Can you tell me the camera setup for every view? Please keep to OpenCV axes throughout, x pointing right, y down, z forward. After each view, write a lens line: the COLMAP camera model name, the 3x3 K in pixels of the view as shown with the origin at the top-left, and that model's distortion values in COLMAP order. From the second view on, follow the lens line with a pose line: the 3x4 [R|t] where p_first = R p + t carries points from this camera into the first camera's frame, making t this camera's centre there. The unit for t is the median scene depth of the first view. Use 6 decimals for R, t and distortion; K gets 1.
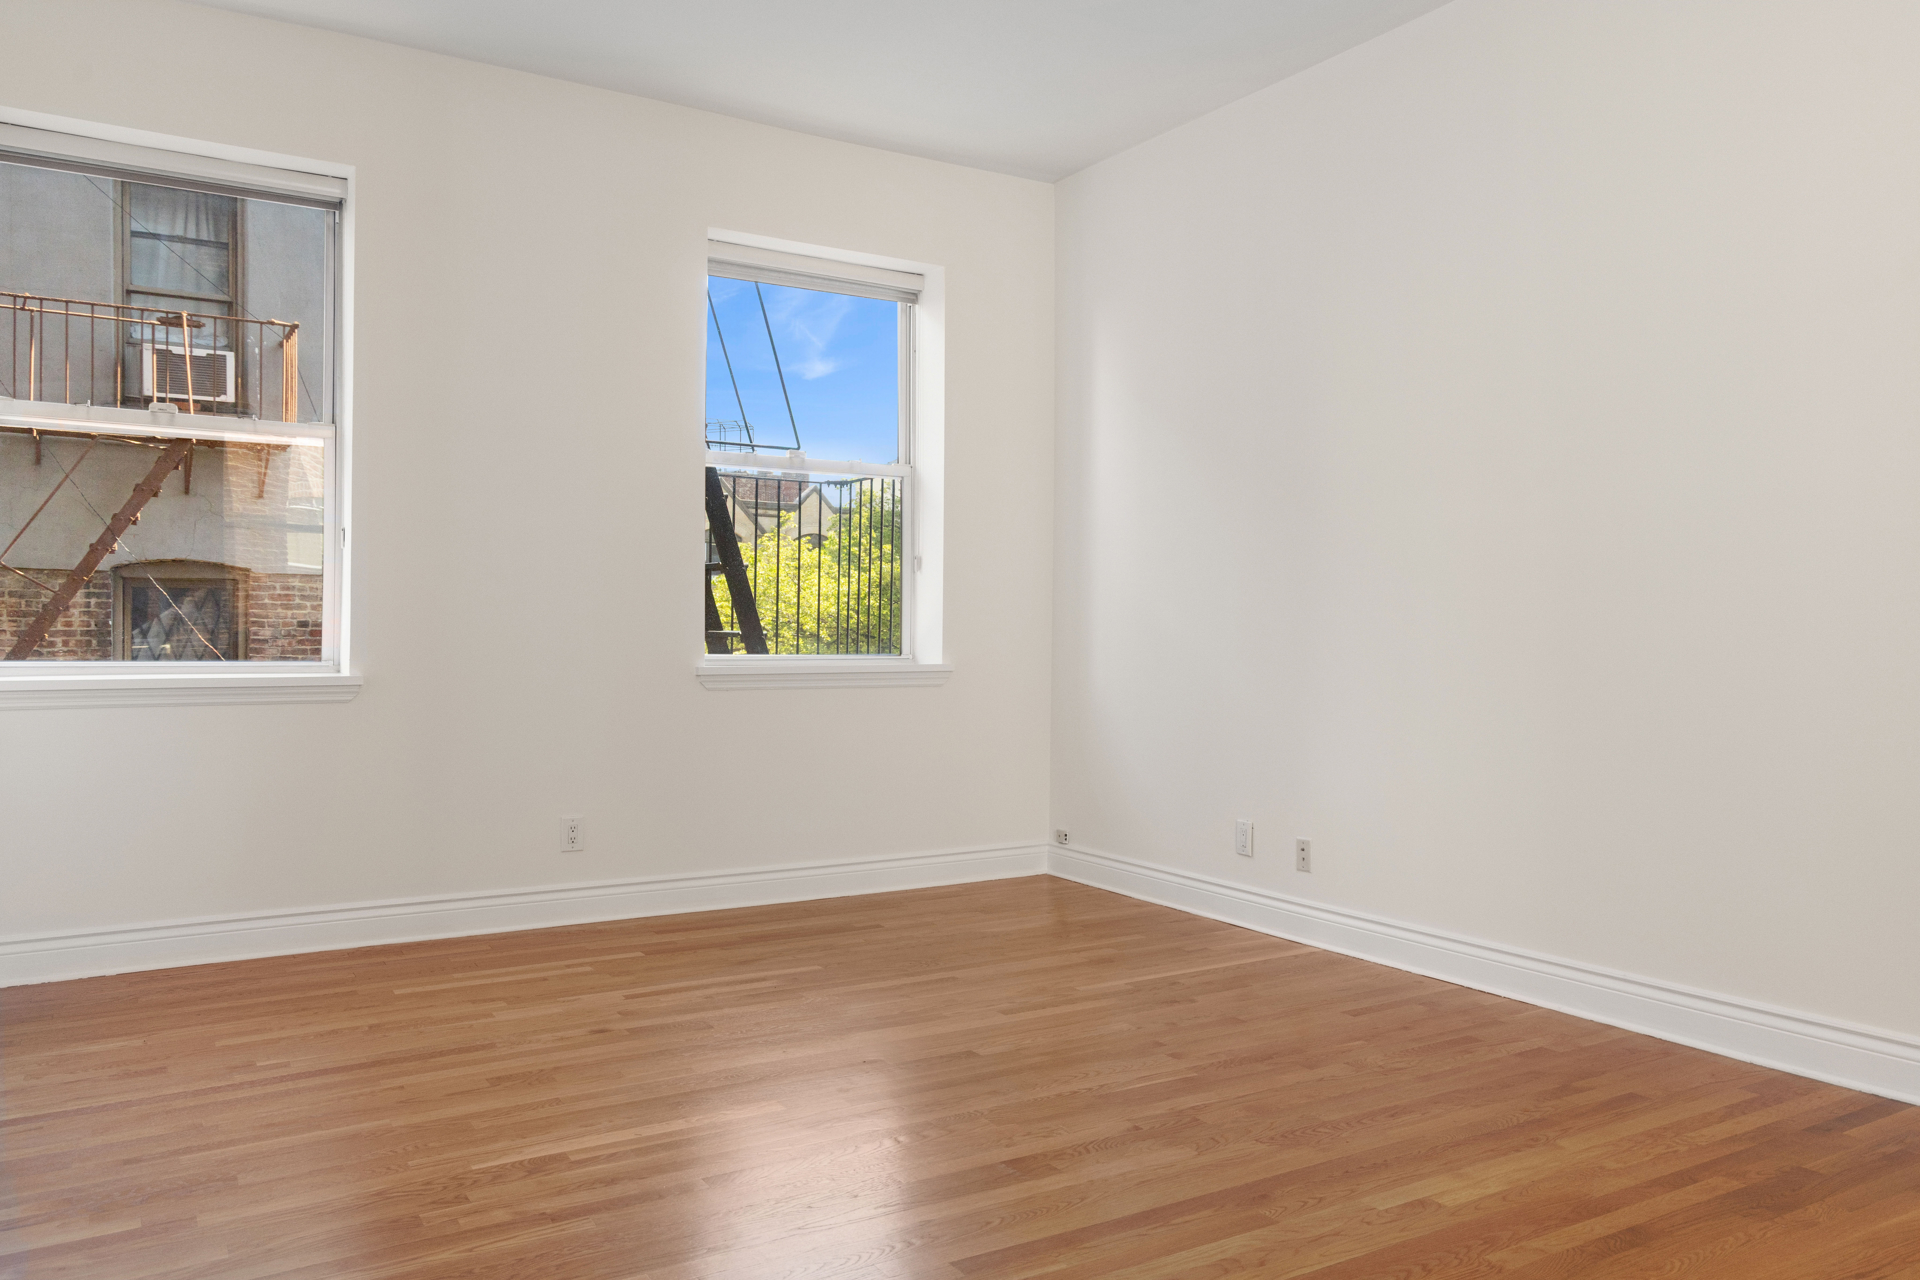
lens RADIAL K [[1358.8, 0, 960.0], [0, 1358.8, 640.0], [0, 0, 1]] dist [-0.000305, -0.002401]
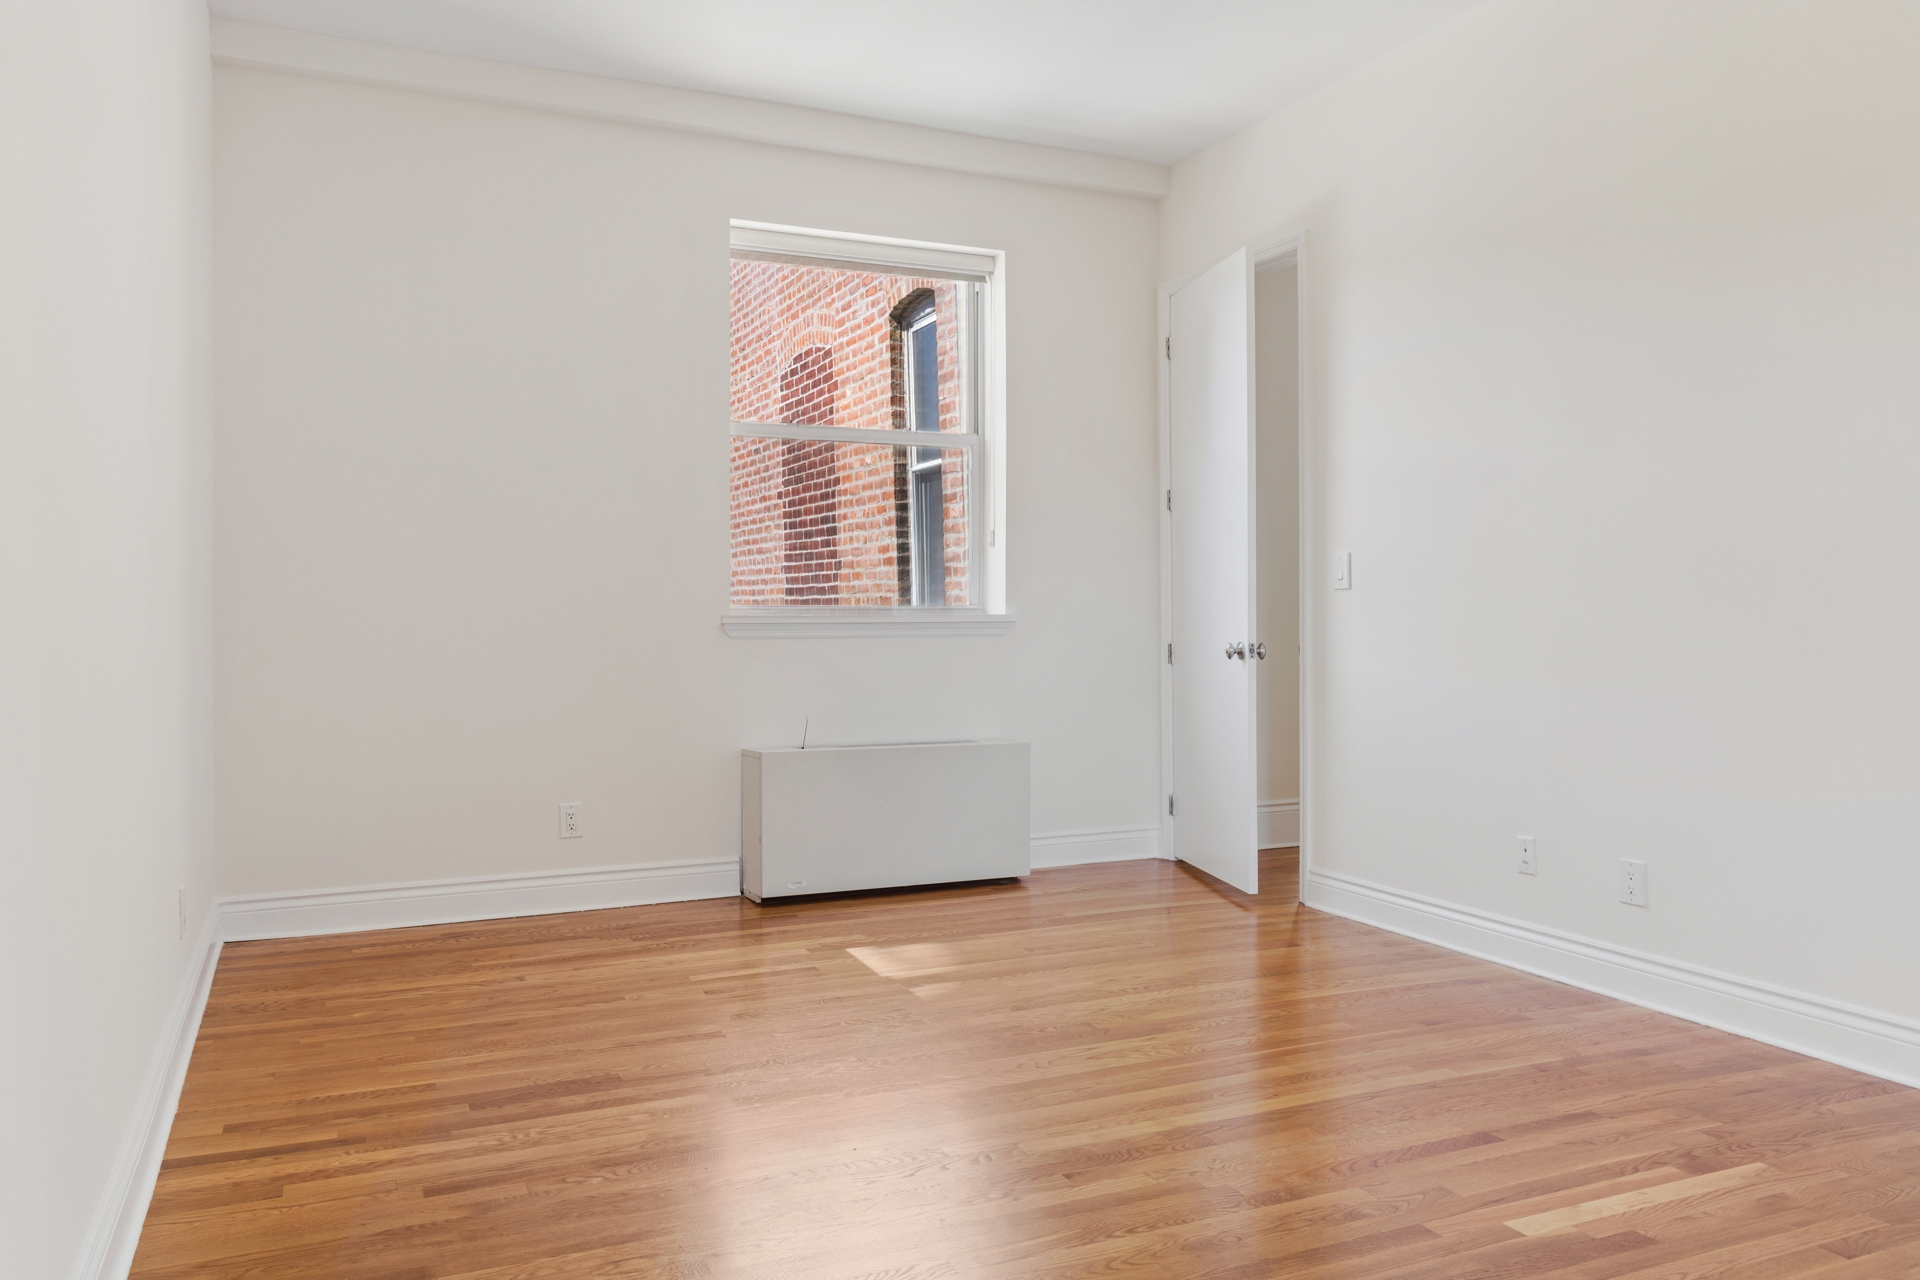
lens RADIAL K [[1358.8, 0, 960.0], [0, 1358.8, 640.0], [0, 0, 1]] dist [-0.000305, -0.002401]
pose [[-0.994267, -0.001490, 0.106919, 0.108501], [0.000350, 0.999852, 0.017195, -0.006980], [-0.106928, 0.017134, -0.994119, 1.928851]]
